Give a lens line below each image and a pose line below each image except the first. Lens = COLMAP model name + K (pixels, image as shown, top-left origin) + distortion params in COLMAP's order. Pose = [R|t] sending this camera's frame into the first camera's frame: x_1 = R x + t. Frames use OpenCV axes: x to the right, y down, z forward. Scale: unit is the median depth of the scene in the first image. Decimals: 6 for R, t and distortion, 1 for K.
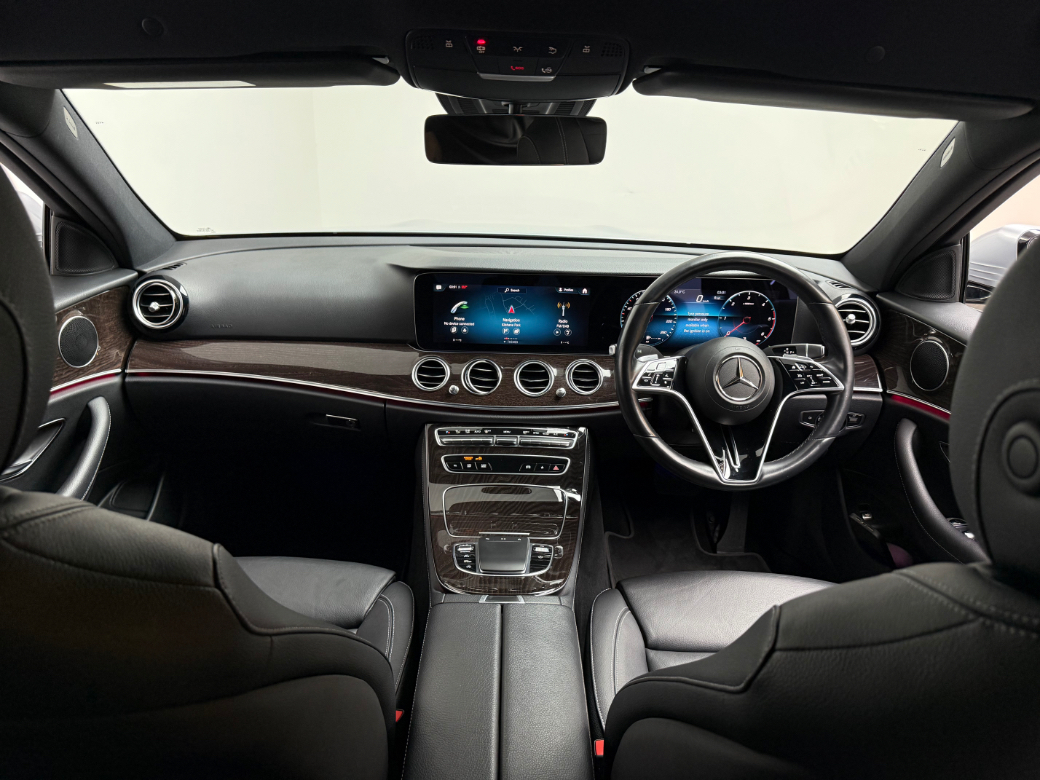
lens RADIAL K [[733.8, 0, 512.8], [0, 733.8, 386.2], [0, 0, 1]] dist [0.033582, -0.019229]
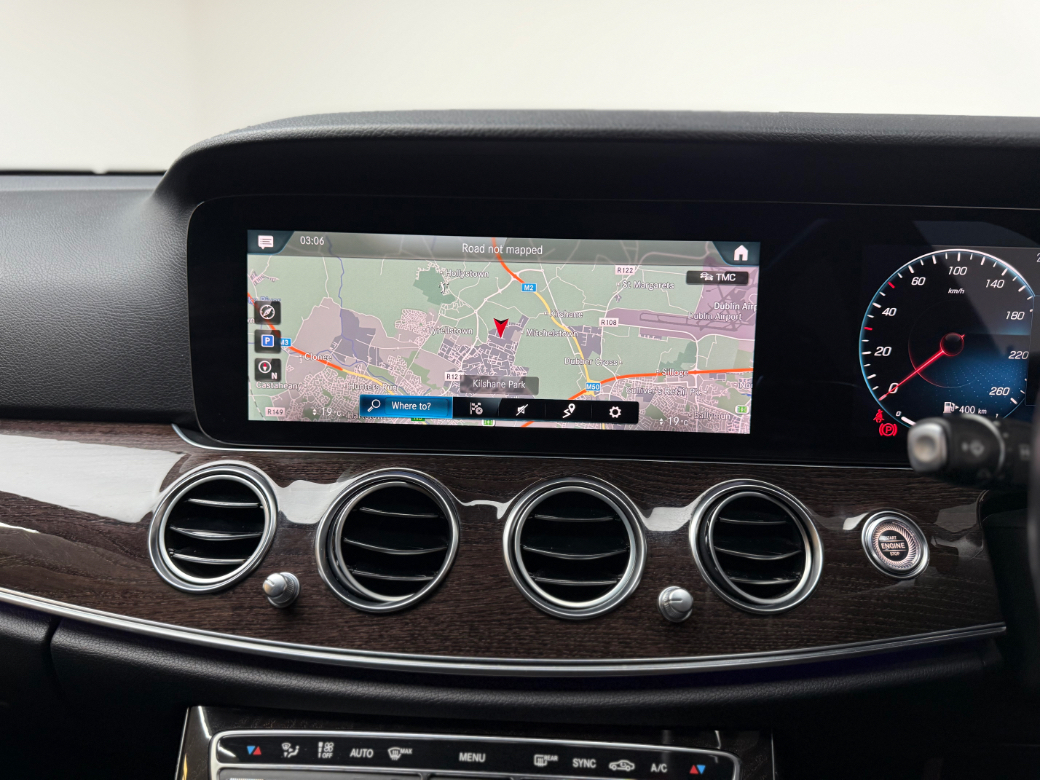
lens RADIAL K [[733.8, 0, 521.6], [0, 733.8, 393.4], [0, 0, 1]] dist [0.033582, -0.019229]
pose [[0.999942, 0.008515, -0.006638, 0.010207], [-0.009250, 0.992744, -0.119887, -0.035063], [0.005569, 0.119942, 0.992765, 0.719015]]
